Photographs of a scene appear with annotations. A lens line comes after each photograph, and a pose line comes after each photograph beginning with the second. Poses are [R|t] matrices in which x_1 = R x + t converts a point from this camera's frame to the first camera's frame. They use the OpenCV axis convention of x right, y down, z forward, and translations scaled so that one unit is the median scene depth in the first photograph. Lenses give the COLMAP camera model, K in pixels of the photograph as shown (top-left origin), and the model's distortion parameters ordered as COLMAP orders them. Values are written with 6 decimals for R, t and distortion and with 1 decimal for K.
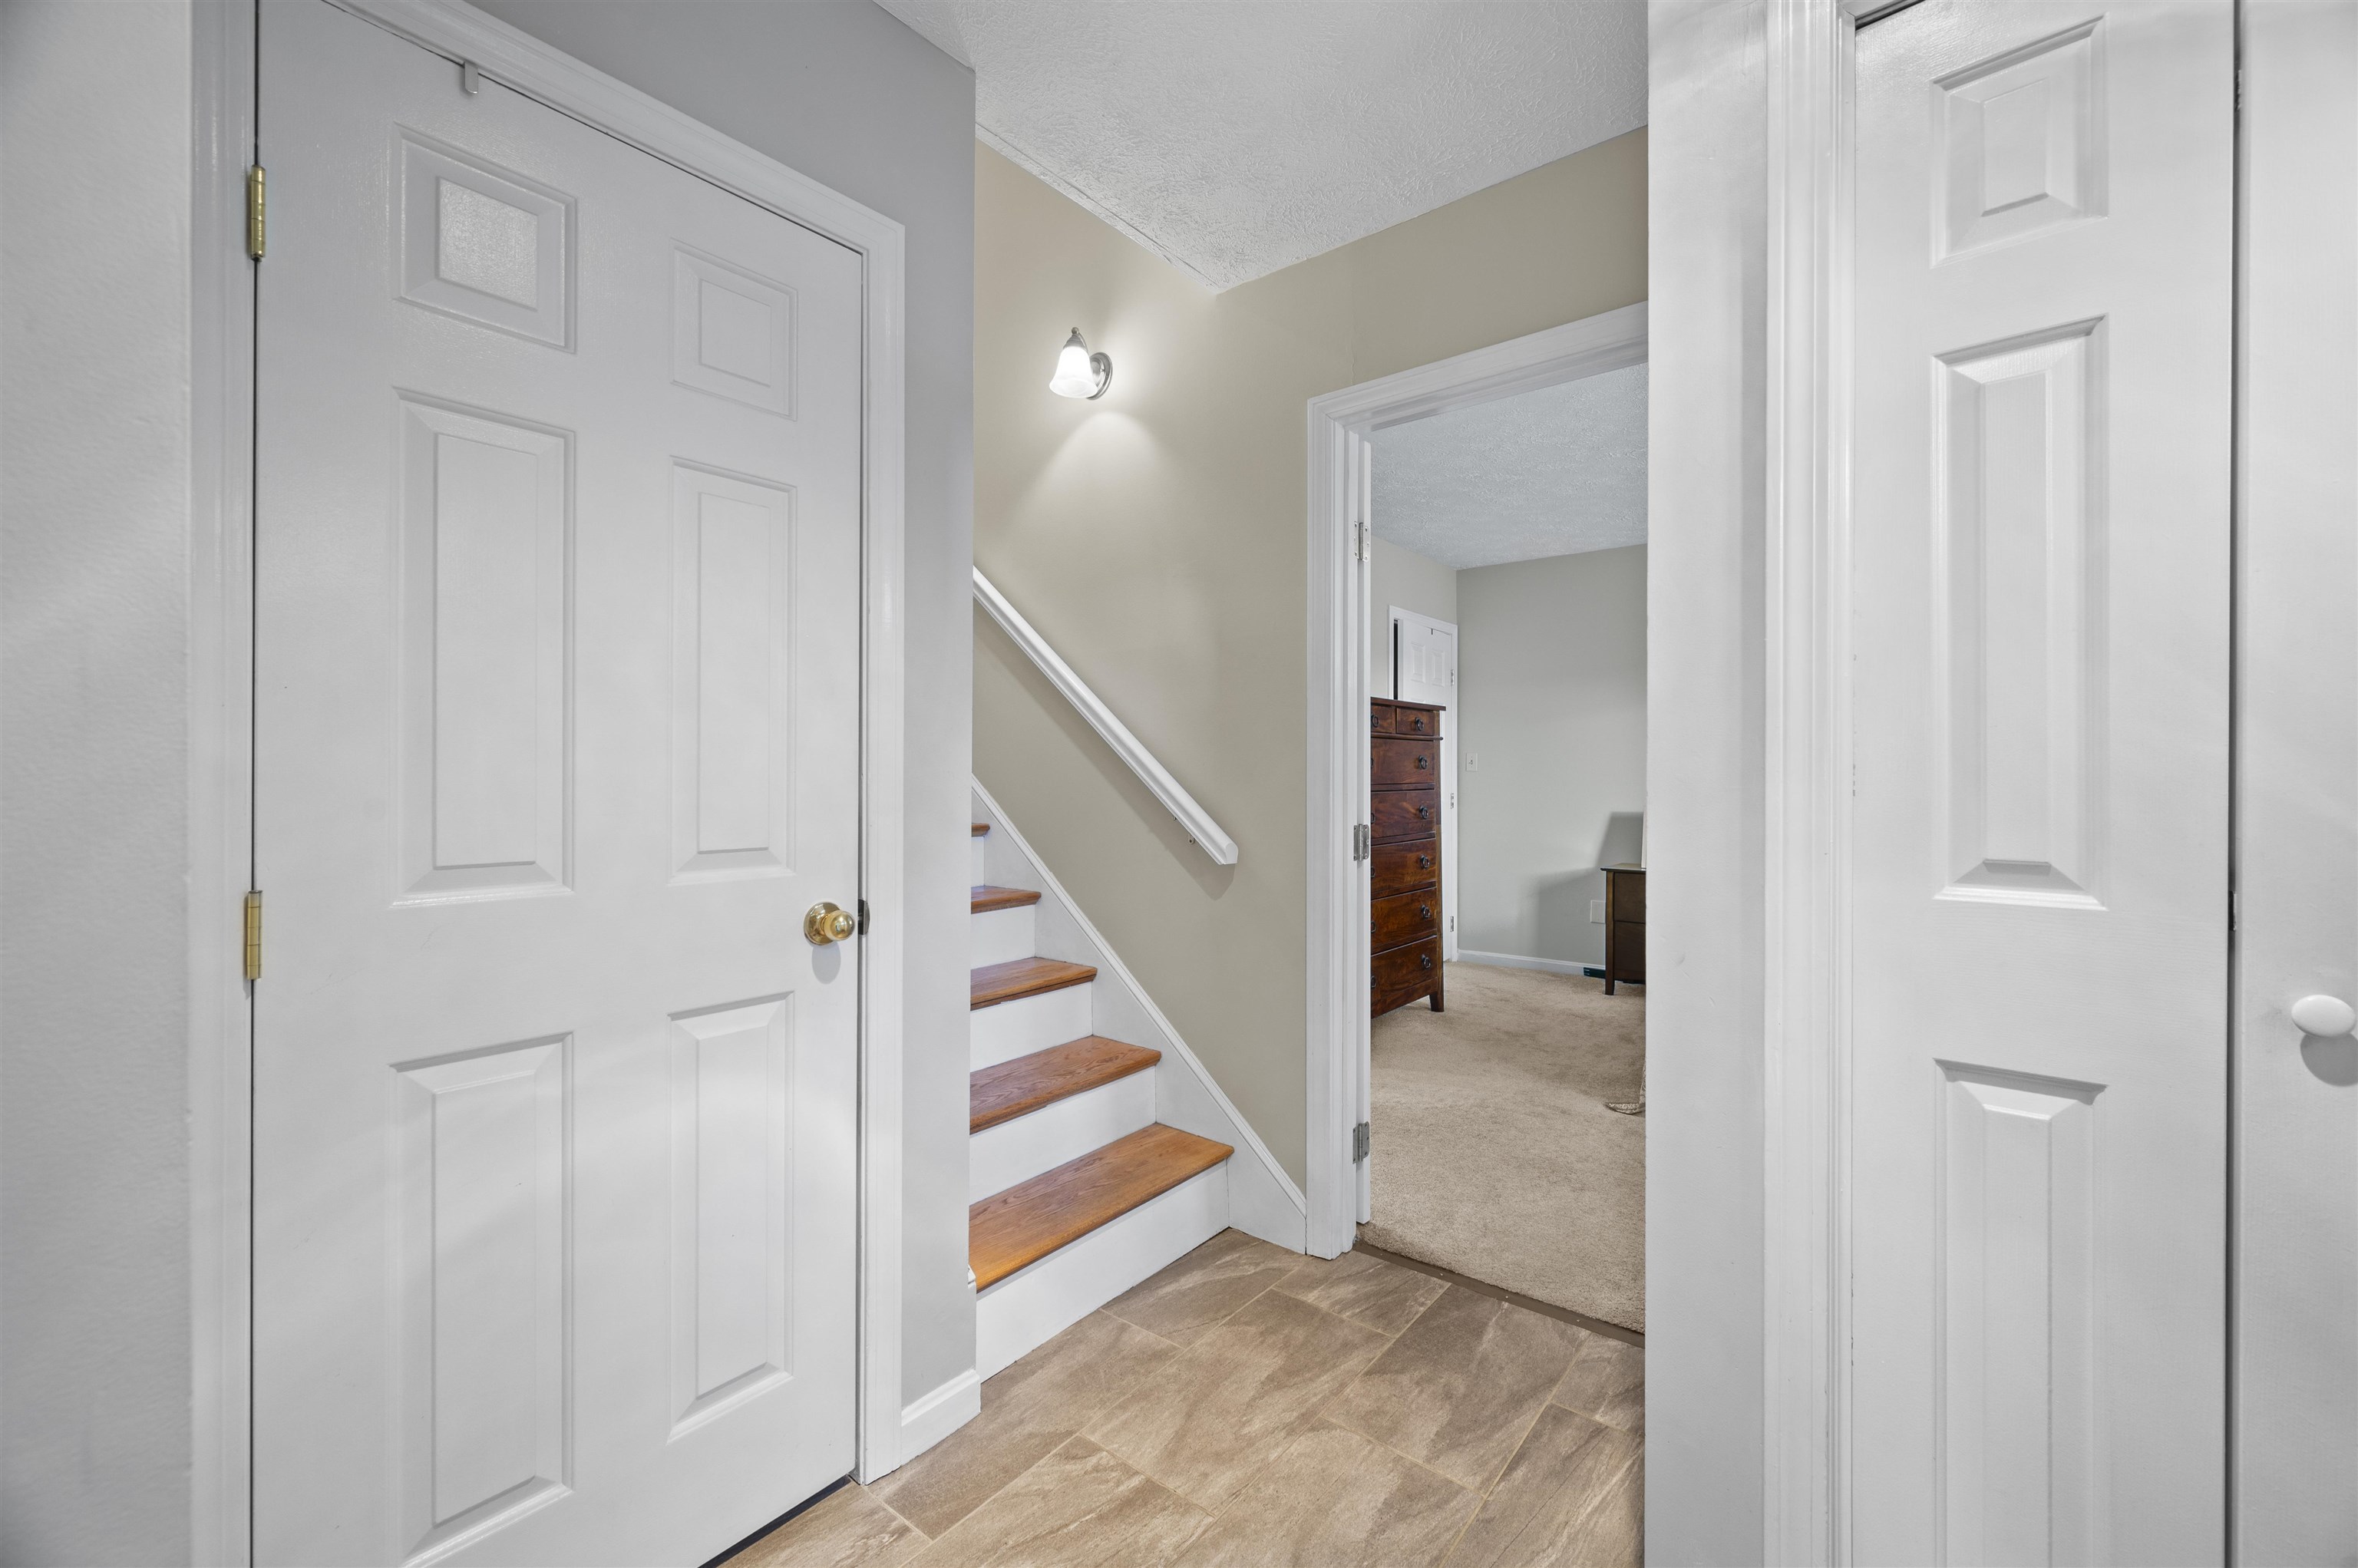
lens RADIAL K [[938.8, 0, 1182.4], [0, 938.8, 784.2], [0, 0, 1]] dist [0.001492, 0.000062]
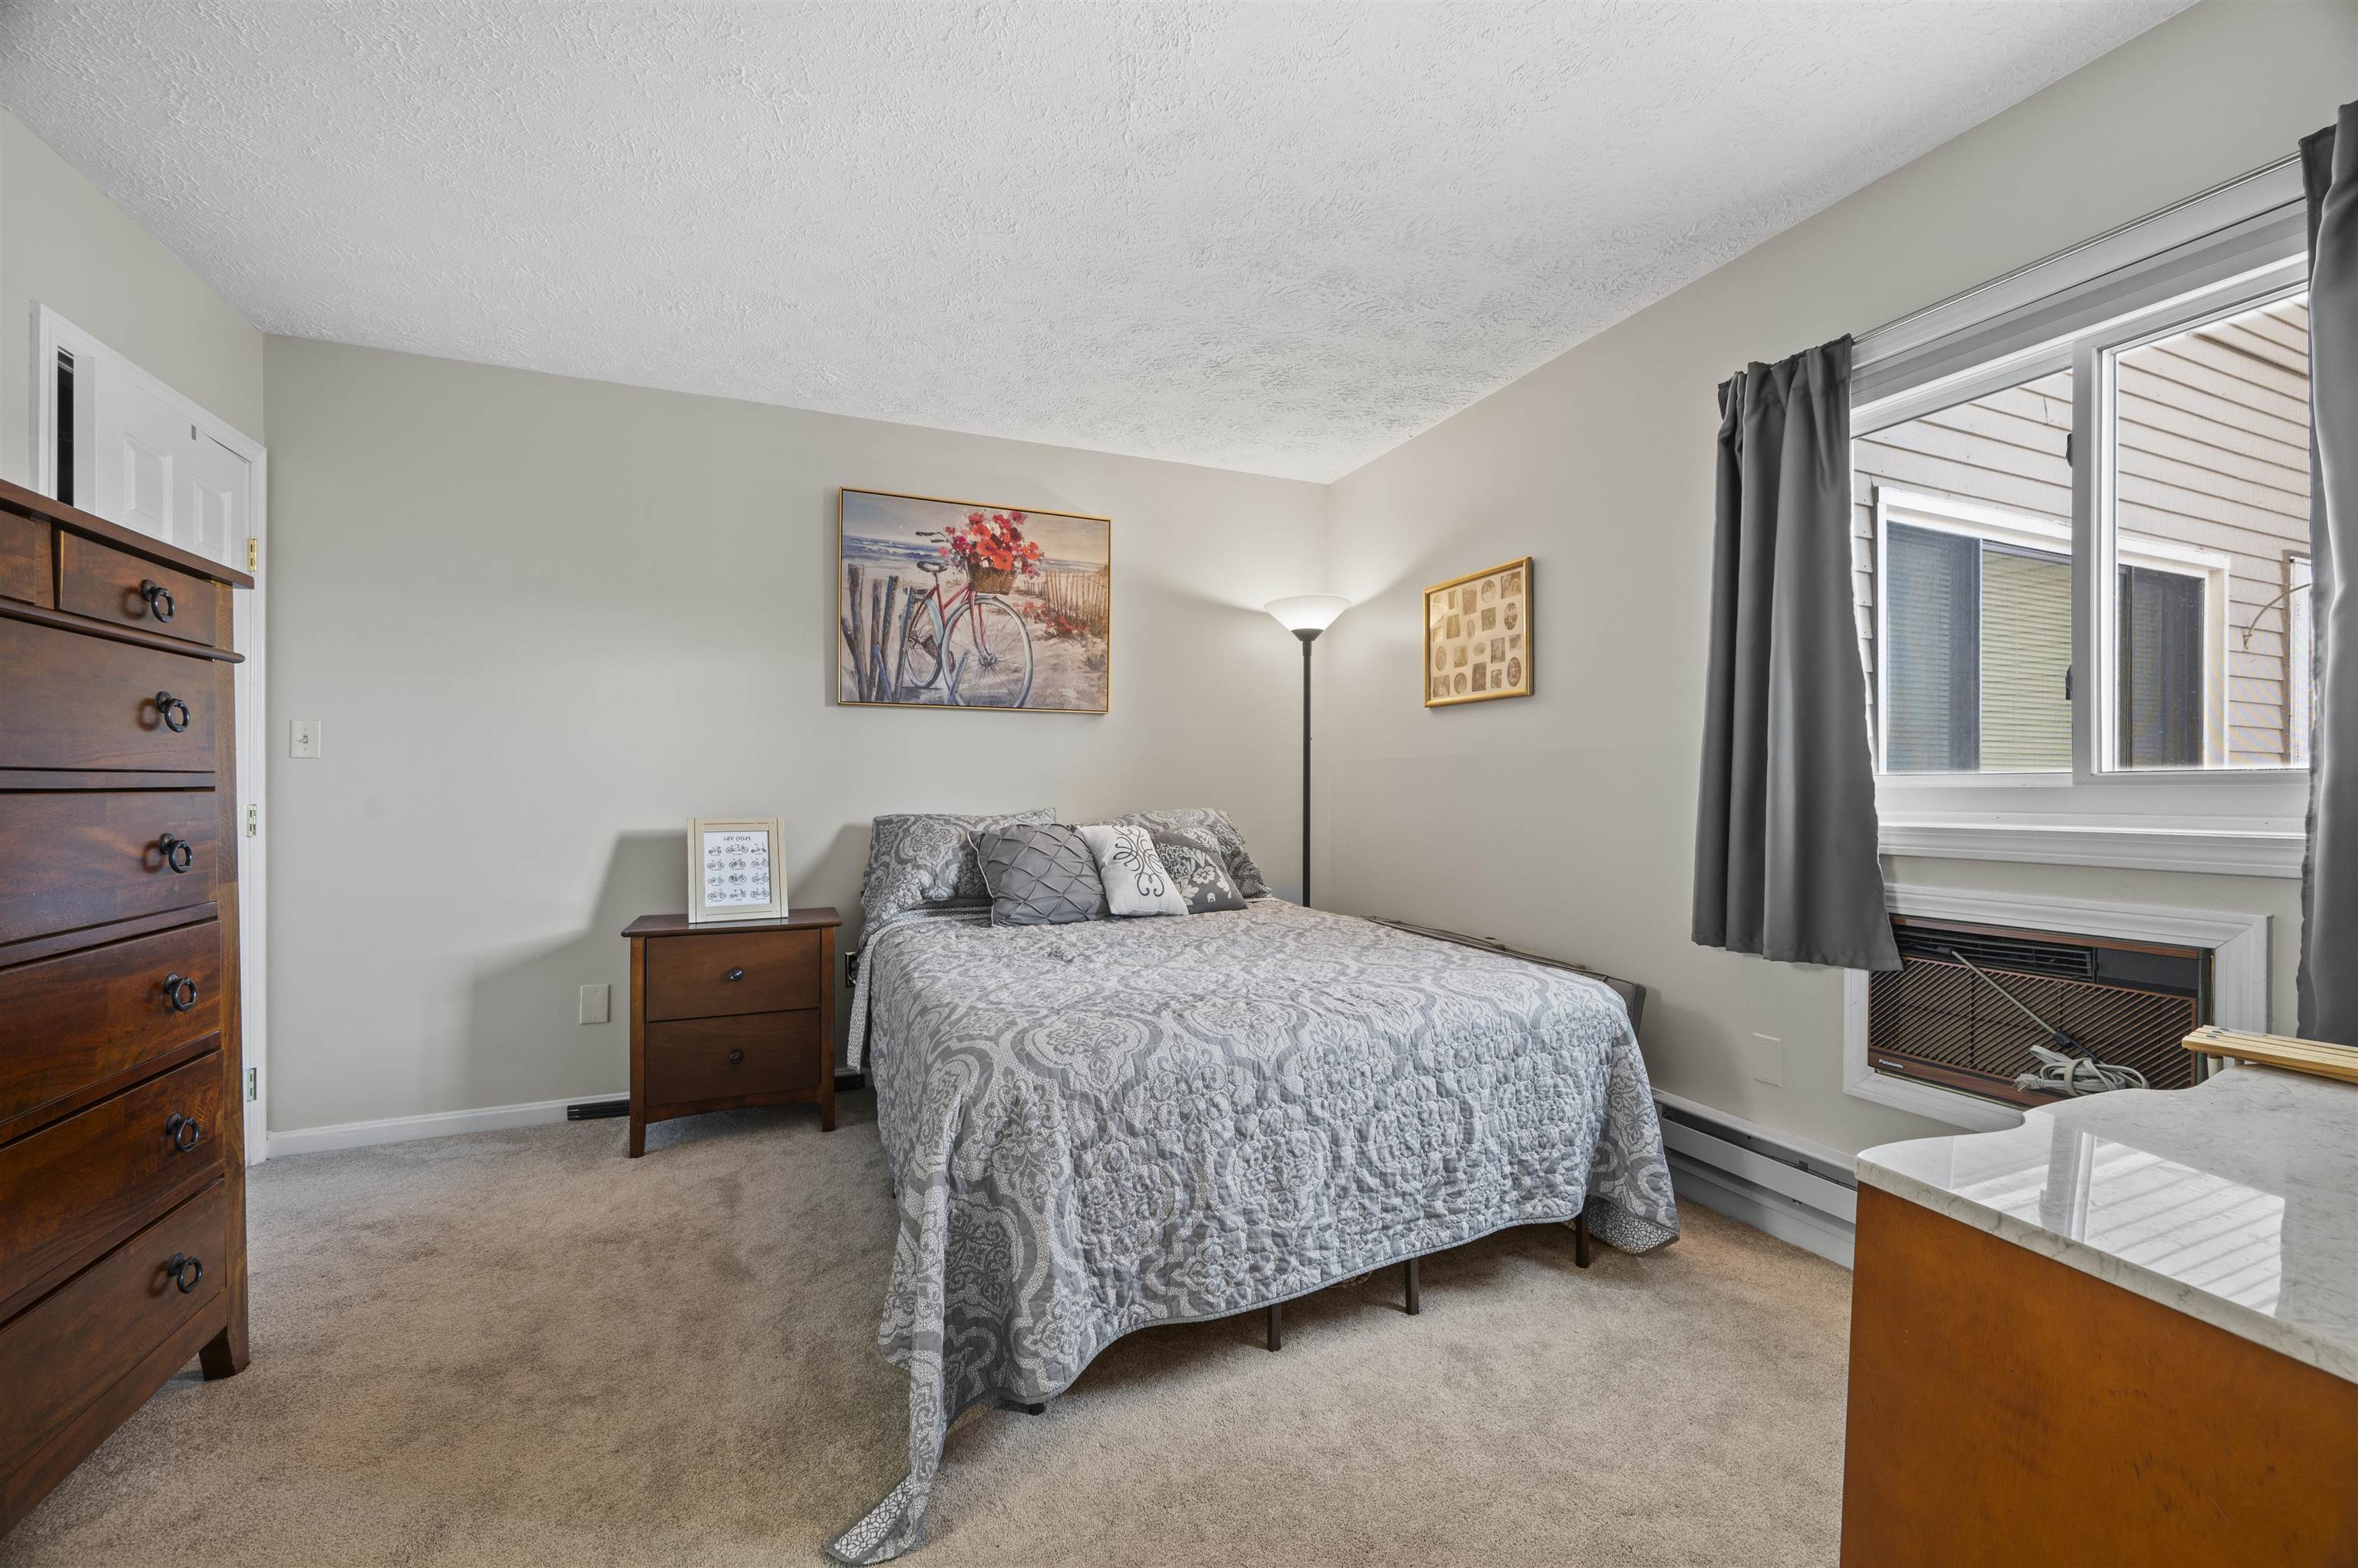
lens RADIAL K [[938.8, 0, 1182.5], [0, 938.8, 792.2], [0, 0, 1]] dist [0.001492, 0.000062]
pose [[0.463640, 0.002271, 0.886021, 0.114755], [0.001087, 0.999995, -0.003132, 0.008414], [-0.886023, 0.002415, 0.463635, 0.484111]]
